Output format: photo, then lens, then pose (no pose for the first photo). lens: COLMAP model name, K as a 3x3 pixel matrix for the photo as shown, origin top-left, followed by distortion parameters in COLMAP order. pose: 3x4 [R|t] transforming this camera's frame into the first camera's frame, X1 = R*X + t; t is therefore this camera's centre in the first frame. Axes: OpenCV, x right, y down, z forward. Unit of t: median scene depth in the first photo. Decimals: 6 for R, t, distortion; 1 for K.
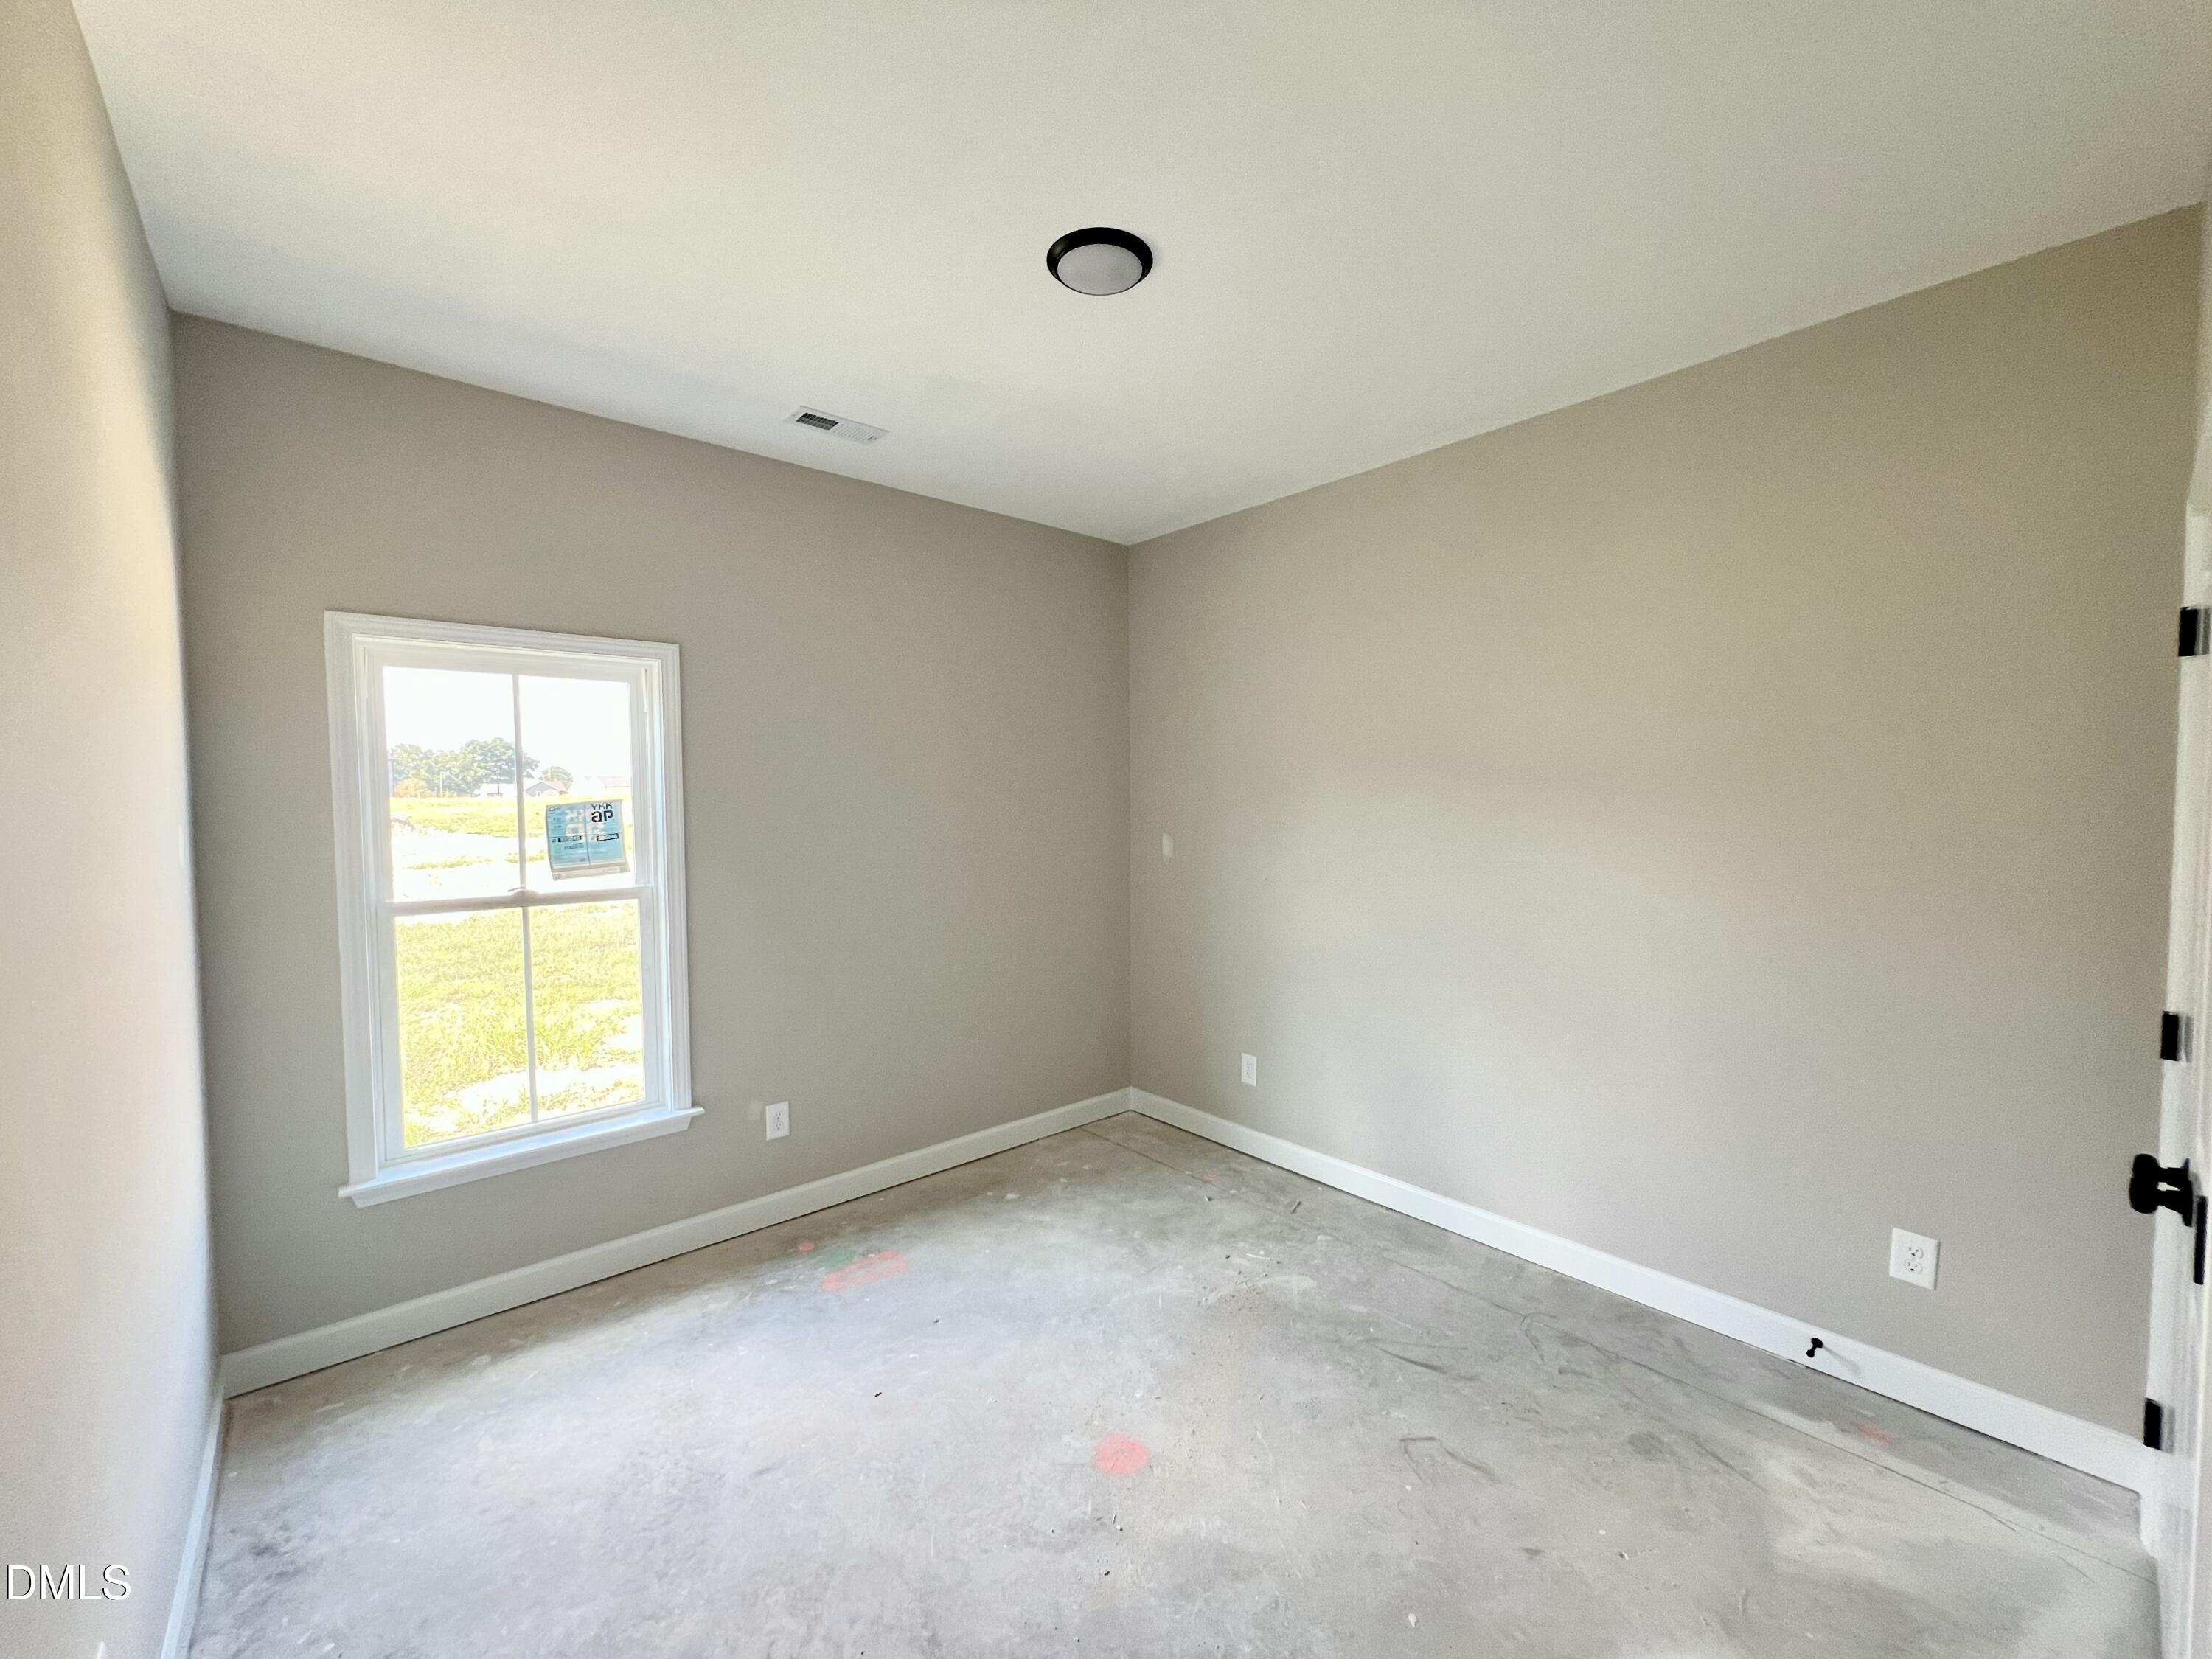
lens RADIAL K [[891.5, 0, 1103.6], [0, 891.5, 833.1], [0, 0, 1]] dist [0.002253, 0.000159]
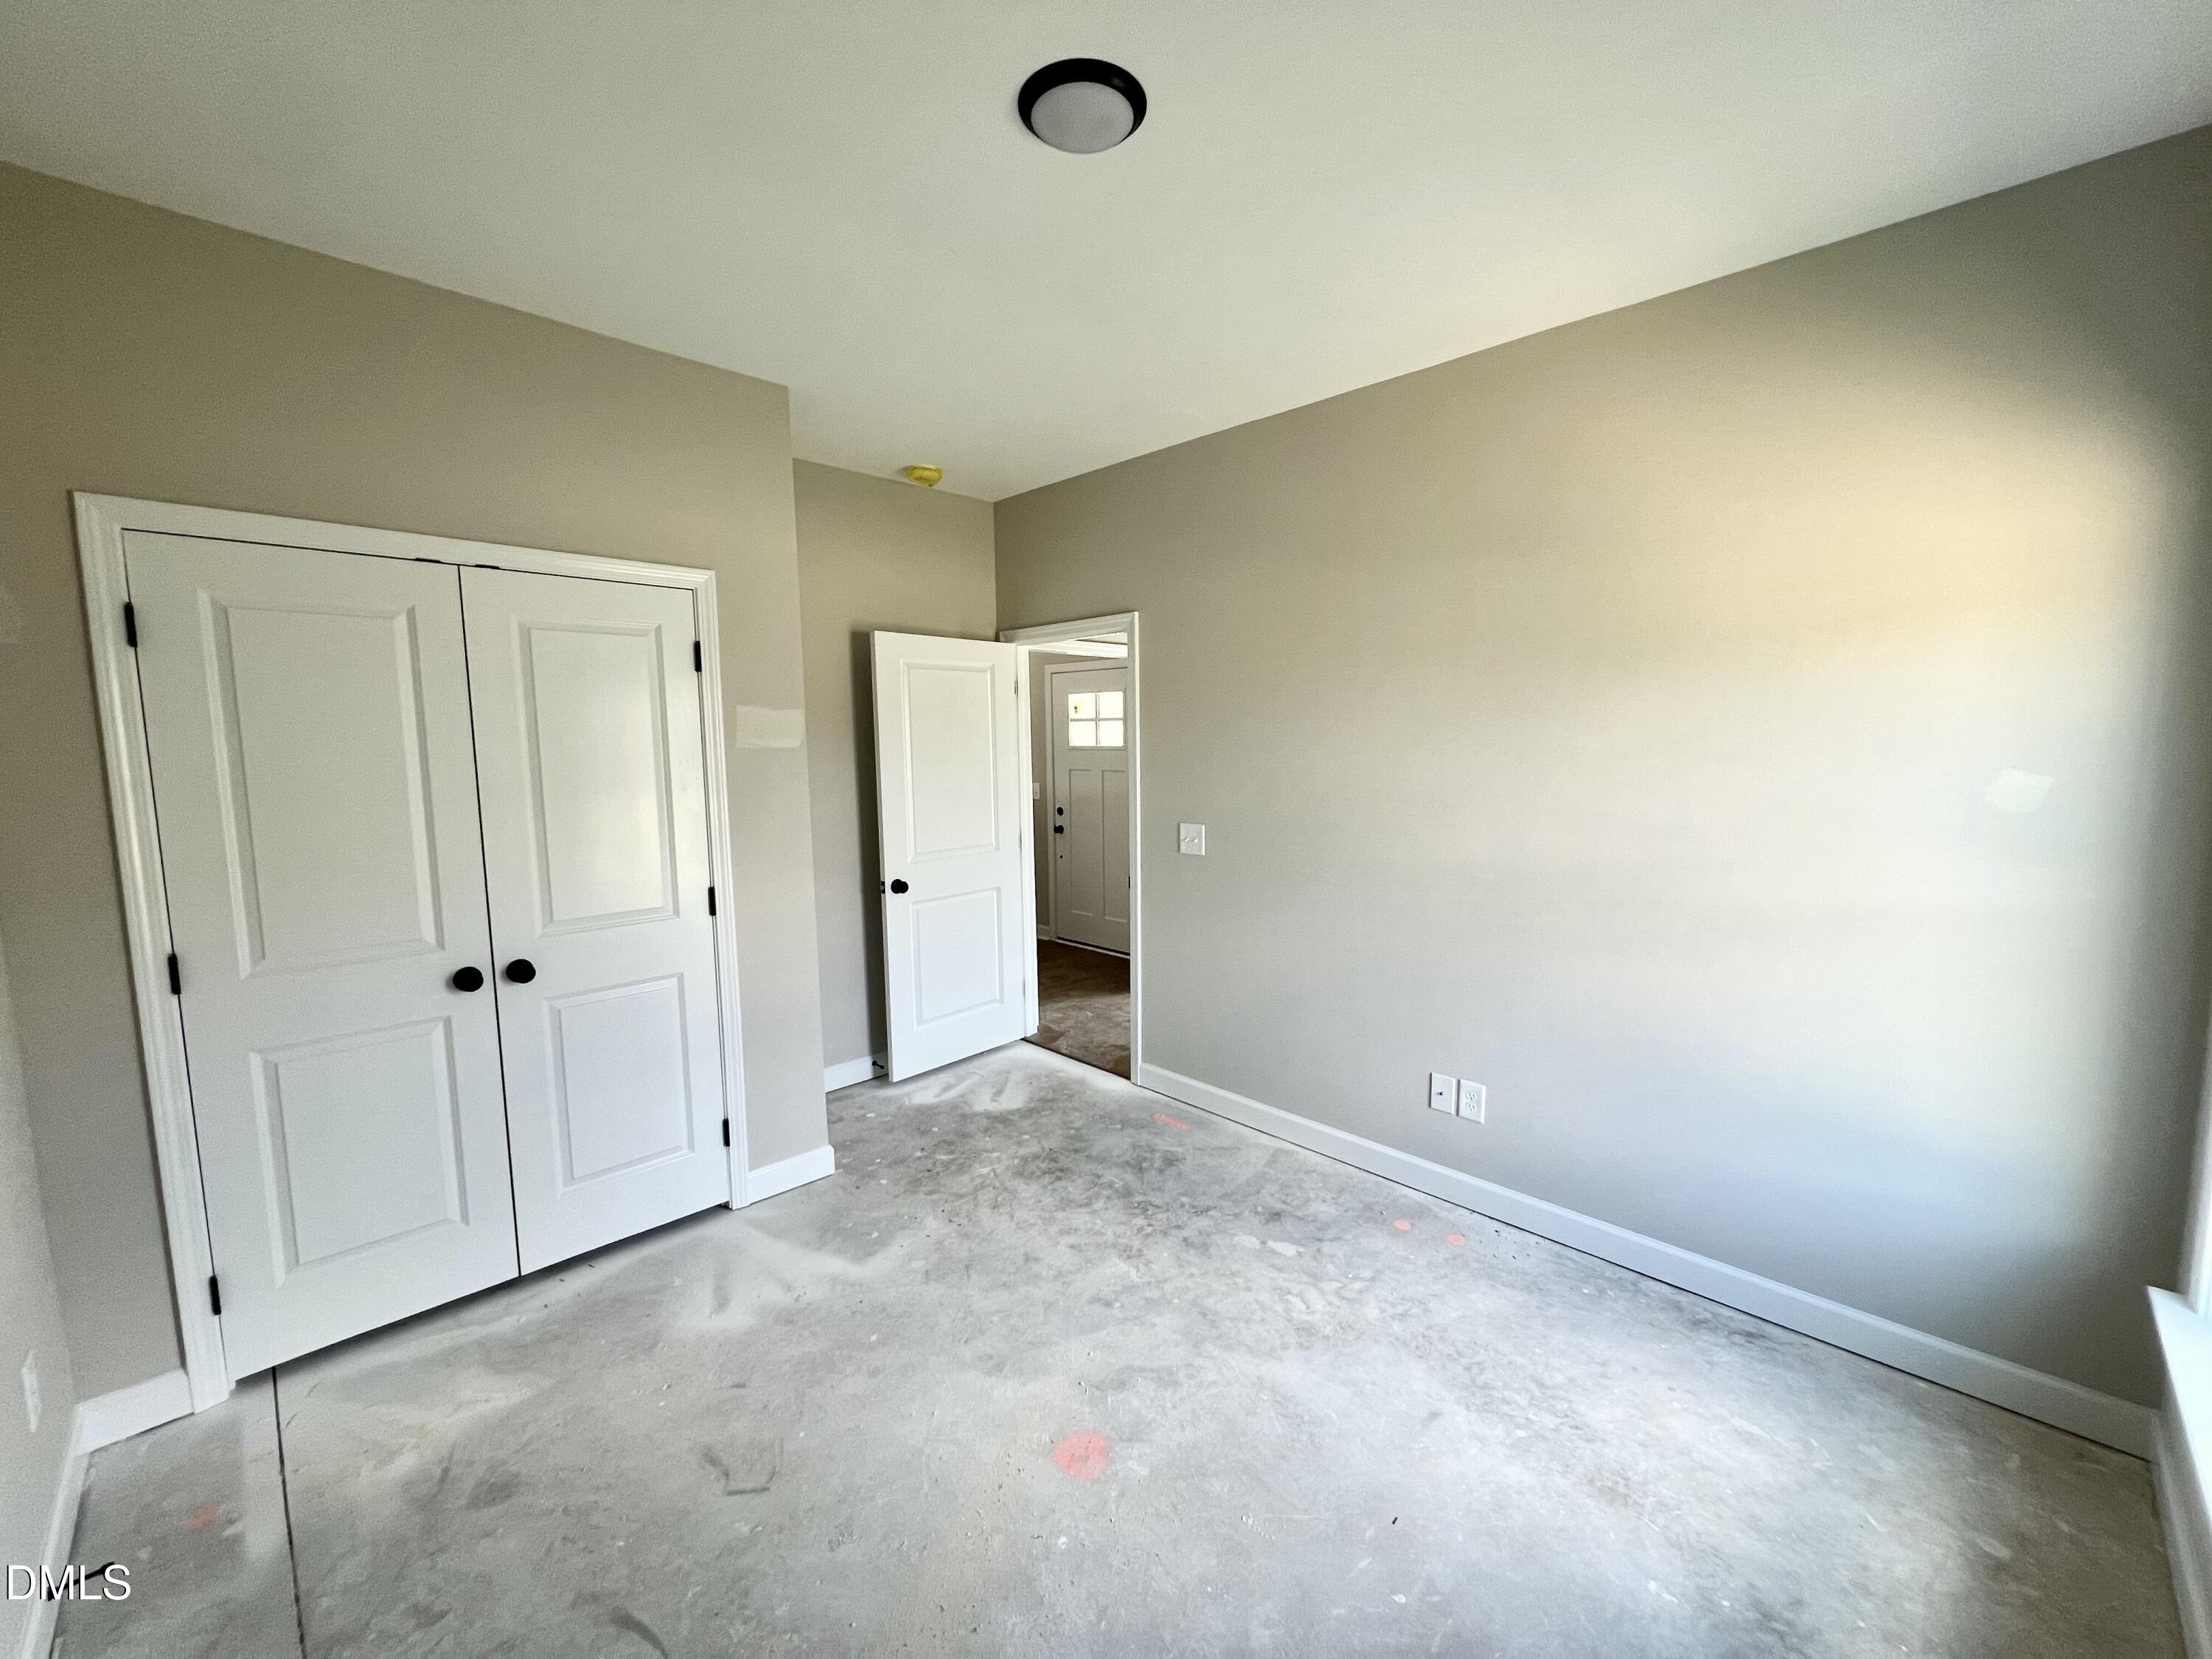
lens RADIAL K [[891.5, 0, 1105.4], [0, 891.5, 826.3], [0, 0, 1]] dist [0.002253, 0.000159]
pose [[-0.997369, 0.022337, -0.068960, 0.046280], [0.012285, 0.989663, 0.142885, -0.099148], [0.071439, 0.141662, -0.987334, 1.867084]]
